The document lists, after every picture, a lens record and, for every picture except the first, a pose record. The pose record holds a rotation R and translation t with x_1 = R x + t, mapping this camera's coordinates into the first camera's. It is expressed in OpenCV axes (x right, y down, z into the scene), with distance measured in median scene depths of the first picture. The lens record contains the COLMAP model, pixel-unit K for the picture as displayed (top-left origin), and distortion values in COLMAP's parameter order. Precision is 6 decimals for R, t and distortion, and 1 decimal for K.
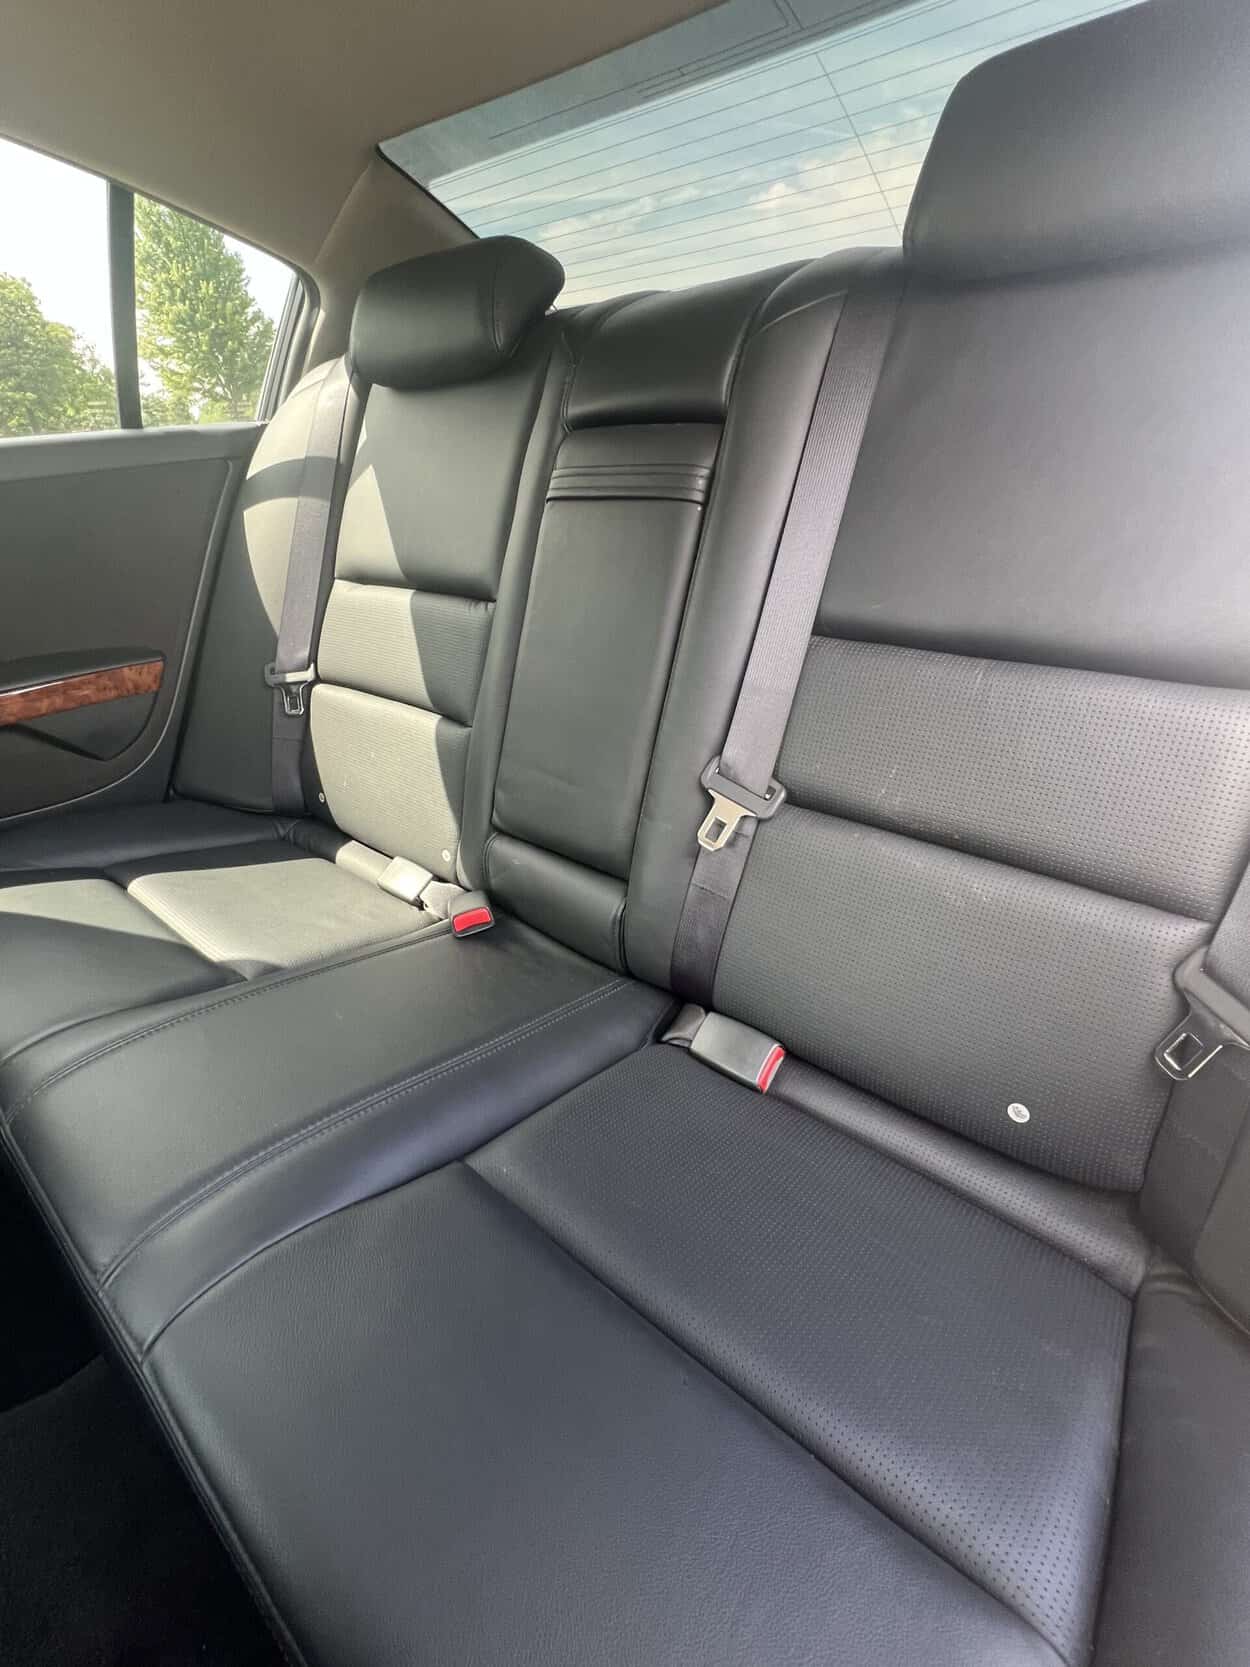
lens RADIAL K [[727.9, 0, 625.0], [0, 727.9, 833.5], [0, 0, 1]] dist [-0.000697, -0.000056]
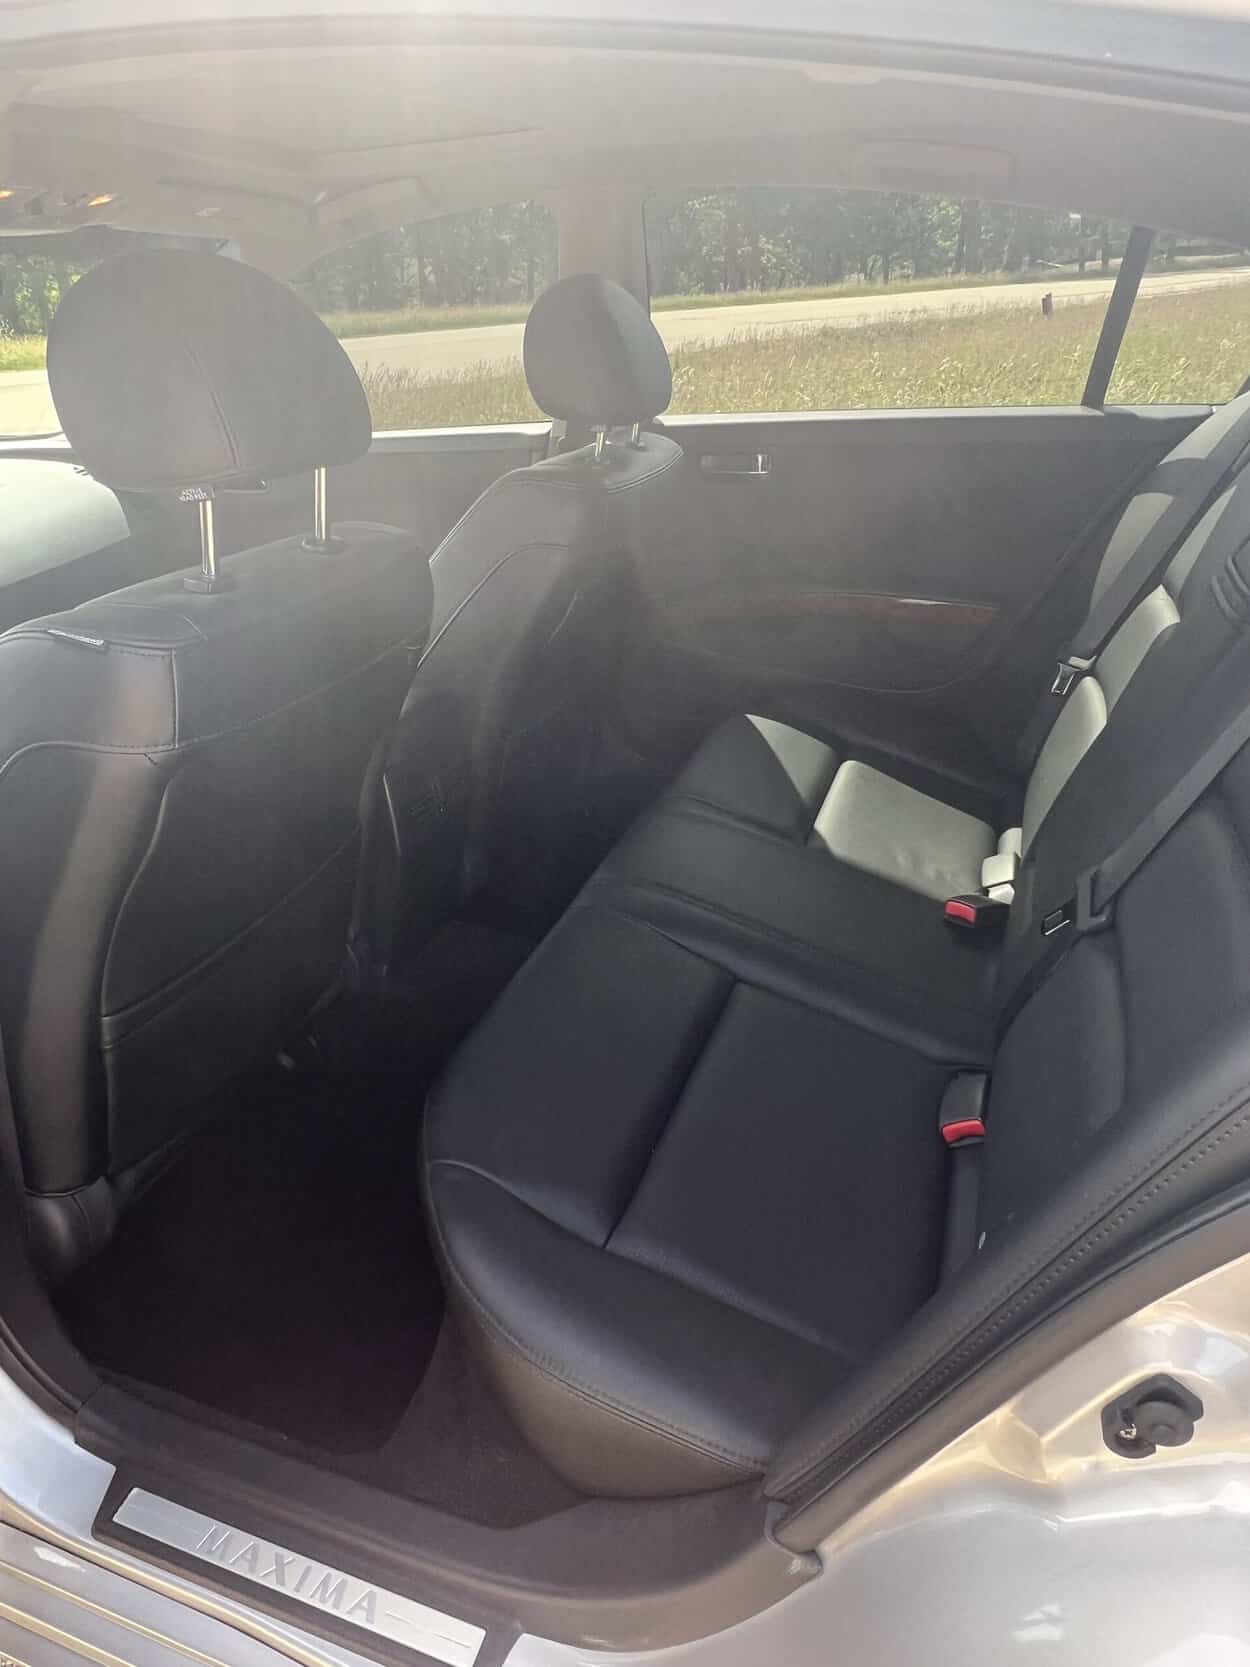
lens RADIAL K [[1089.9, 0, 625.0], [0, 1089.9, 833.5], [0, 0, 1]] dist [-0.004970, -0.002563]
pose [[0.308245, 0.464329, -0.830291, 0.761190], [-0.444211, 0.842049, 0.305991, -0.211410], [0.841226, 0.274505, 0.465817, -0.170132]]
